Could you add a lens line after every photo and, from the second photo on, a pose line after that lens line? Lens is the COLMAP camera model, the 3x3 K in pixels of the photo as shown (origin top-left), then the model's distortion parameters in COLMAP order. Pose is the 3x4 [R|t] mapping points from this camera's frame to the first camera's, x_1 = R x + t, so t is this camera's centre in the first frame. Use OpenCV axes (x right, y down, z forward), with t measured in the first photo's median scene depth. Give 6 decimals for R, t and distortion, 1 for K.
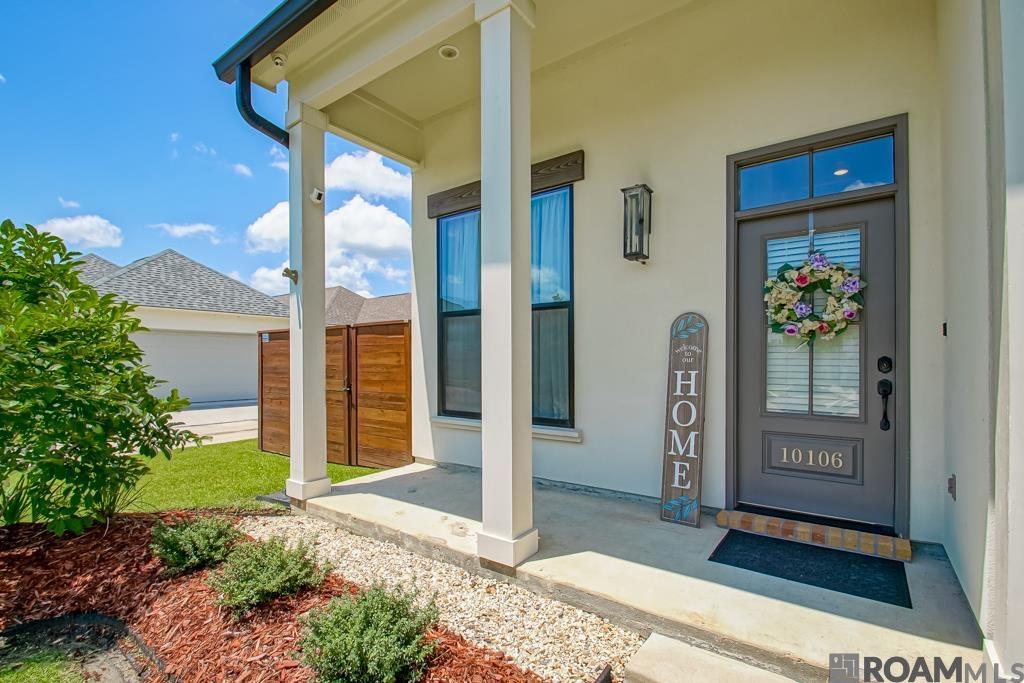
lens RADIAL K [[482.1, 0, 518.7], [0, 482.1, 365.7], [0, 0, 1]] dist [-0.004190, -0.000953]
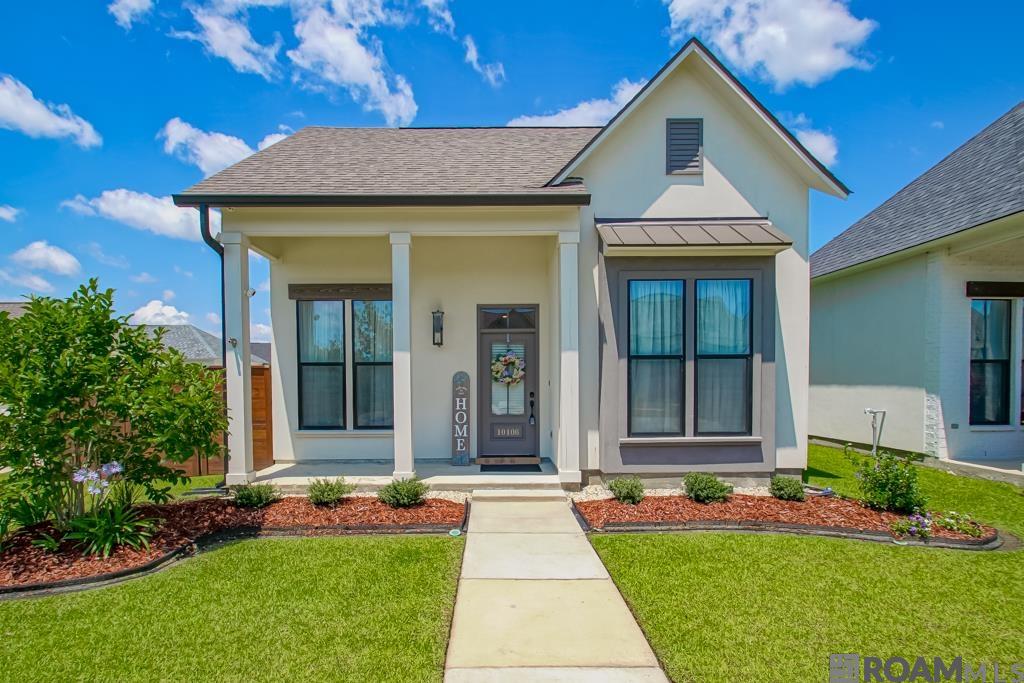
lens RADIAL K [[514.3, 0, 509.1], [0, 514.3, 394.4], [0, 0, 1]] dist [-0.002933, -0.000706]
pose [[0.791136, -0.018232, 0.611369, -0.962057], [0.007585, 0.999771, 0.019999, -0.055392], [-0.611594, -0.011185, 0.791093, -1.048758]]
